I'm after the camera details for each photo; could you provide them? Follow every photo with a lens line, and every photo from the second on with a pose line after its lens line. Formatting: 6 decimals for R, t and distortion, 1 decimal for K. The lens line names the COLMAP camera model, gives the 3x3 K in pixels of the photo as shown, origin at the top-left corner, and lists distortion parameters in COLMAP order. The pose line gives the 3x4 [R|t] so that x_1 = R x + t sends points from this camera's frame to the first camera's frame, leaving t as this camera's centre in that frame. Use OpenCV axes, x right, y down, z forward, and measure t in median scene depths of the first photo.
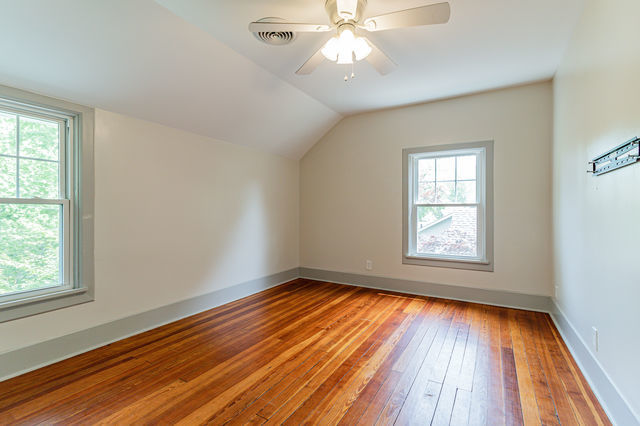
lens RADIAL K [[299.9, 0, 318.9], [0, 299.9, 212.7], [0, 0, 1]] dist [0.001015, 0.000331]
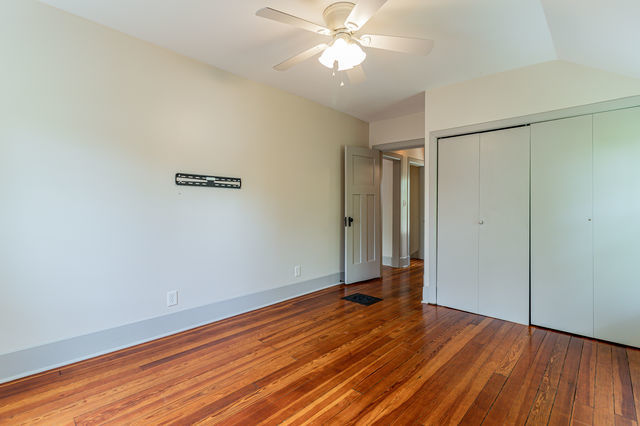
lens RADIAL K [[299.9, 0, 319.3], [0, 299.9, 210.5], [0, 0, 1]] dist [0.001015, 0.000331]
pose [[-0.974196, -0.005796, 0.225631, -0.066731], [-0.004410, 0.999968, 0.006644, -0.010237], [-0.225662, 0.005477, -0.974190, 1.944507]]
